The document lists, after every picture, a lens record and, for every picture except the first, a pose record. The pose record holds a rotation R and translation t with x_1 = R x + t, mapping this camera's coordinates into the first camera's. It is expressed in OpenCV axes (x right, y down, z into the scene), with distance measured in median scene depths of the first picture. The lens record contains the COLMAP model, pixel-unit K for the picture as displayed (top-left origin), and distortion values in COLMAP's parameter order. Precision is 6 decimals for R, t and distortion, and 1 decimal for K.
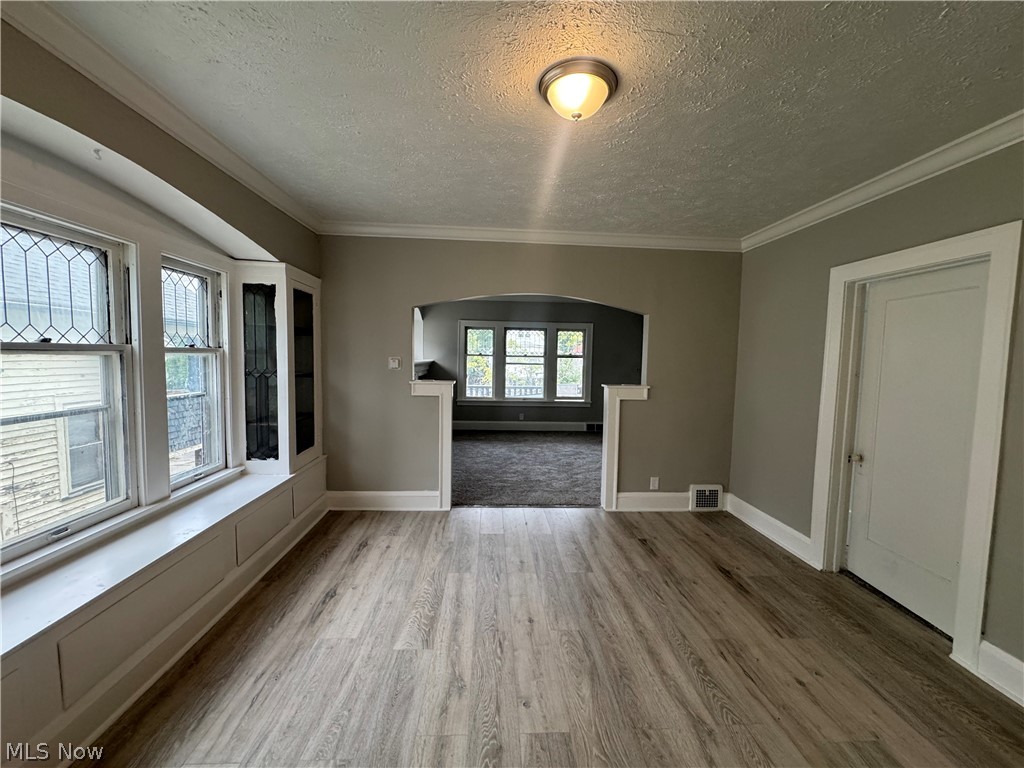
lens RADIAL K [[410.6, 0, 513.2], [0, 410.6, 382.1], [0, 0, 1]] dist [-0.001549, 0.000138]
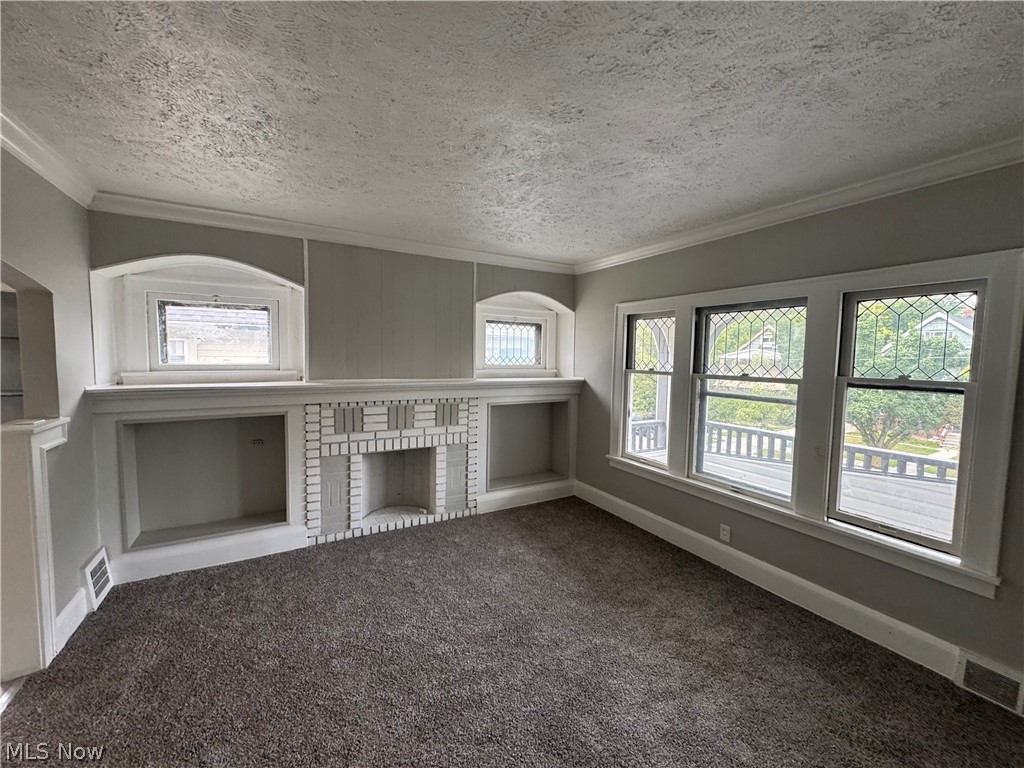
lens RADIAL K [[410.6, 0, 513.2], [0, 410.6, 382.1], [0, 0, 1]] dist [-0.001549, 0.000138]
pose [[0.439678, 0.049598, -0.896785, 0.276868], [-0.060928, 0.997821, 0.025313, -0.056420], [0.896087, 0.043510, 0.441742, 0.643550]]
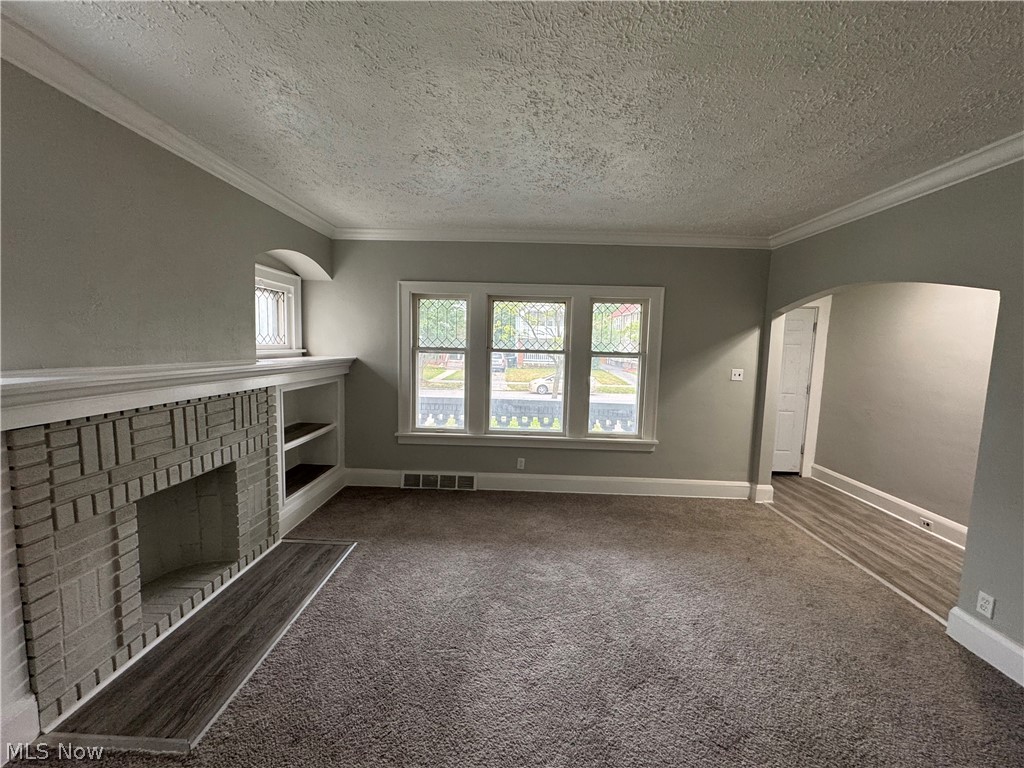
lens RADIAL K [[409.8, 0, 512.8], [0, 409.8, 385.8], [0, 0, 1]] dist [-0.004425, 0.000270]
pose [[0.996485, 0.013879, -0.082613, 0.053216], [-0.010854, 0.999258, 0.036949, -0.038072], [0.083064, -0.035922, 0.995897, 0.479312]]
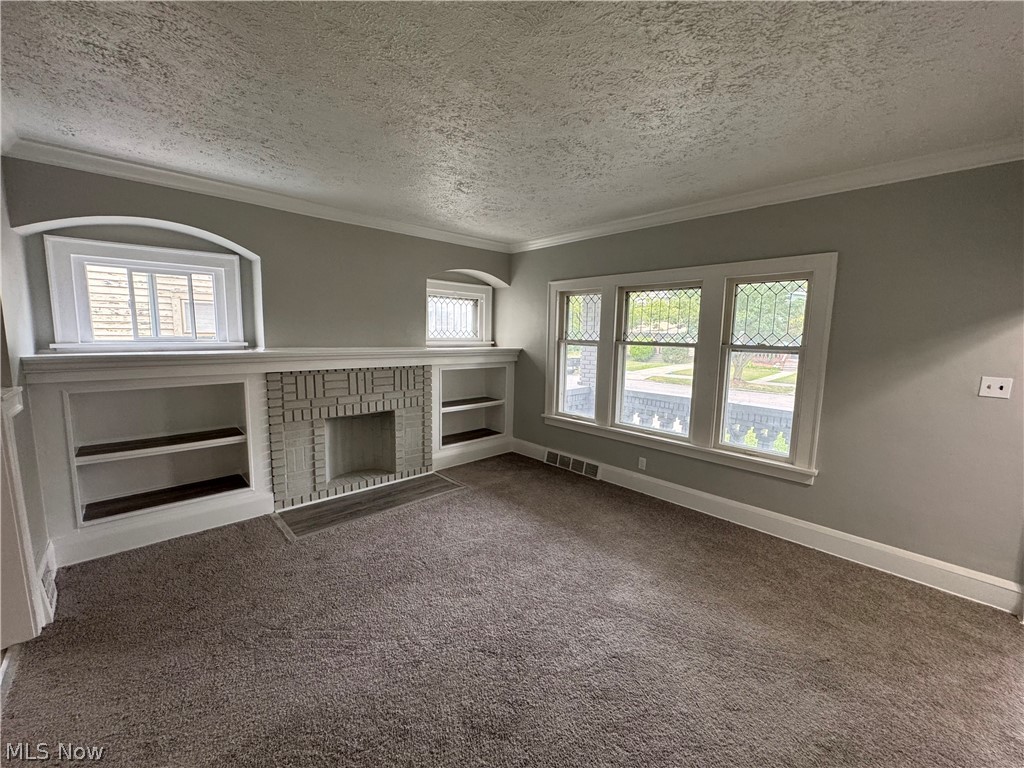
lens RADIAL K [[409.8, 0, 512.8], [0, 409.8, 385.8], [0, 0, 1]] dist [-0.004425, 0.000270]
pose [[0.638918, 0.089398, -0.764062, 0.294607], [-0.053218, 0.995982, 0.072032, -0.039728], [0.767432, -0.005361, 0.641108, 0.564973]]
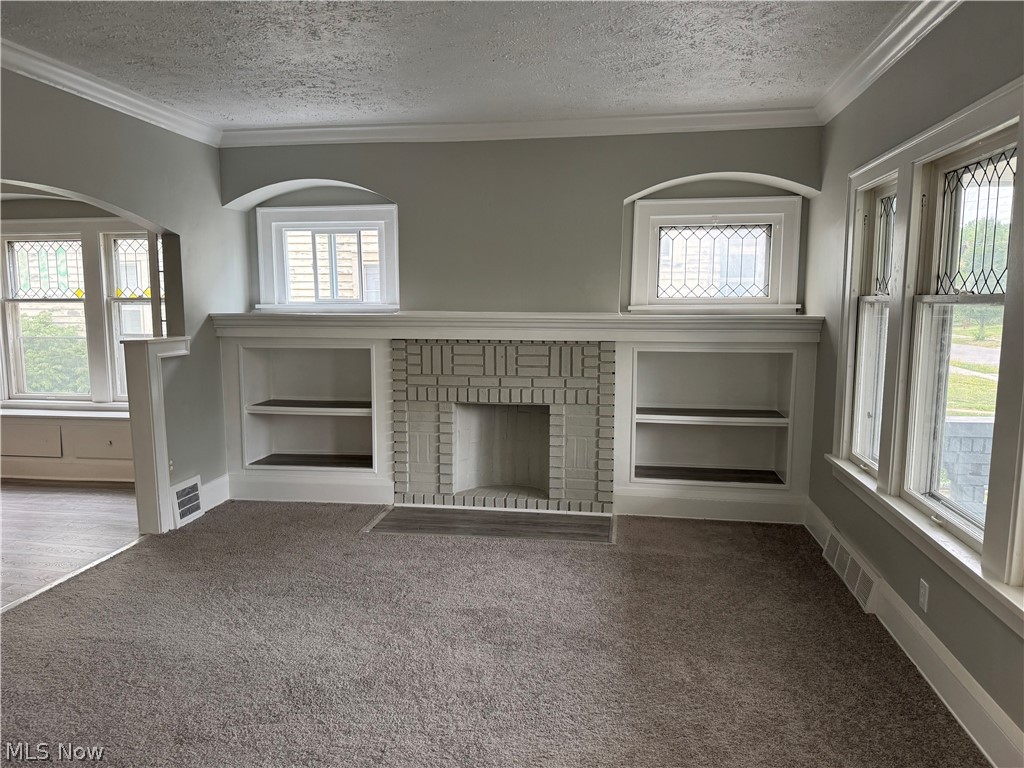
lens RADIAL K [[726.0, 0, 512.0], [0, 726.0, 384.0], [0, 0, 1]] dist [0.090560, -0.000375]
pose [[-0.220051, 0.096792, -0.970674, 0.413346], [-0.066682, 0.991245, 0.113960, -0.050233], [0.973207, 0.089804, -0.211670, 0.878996]]
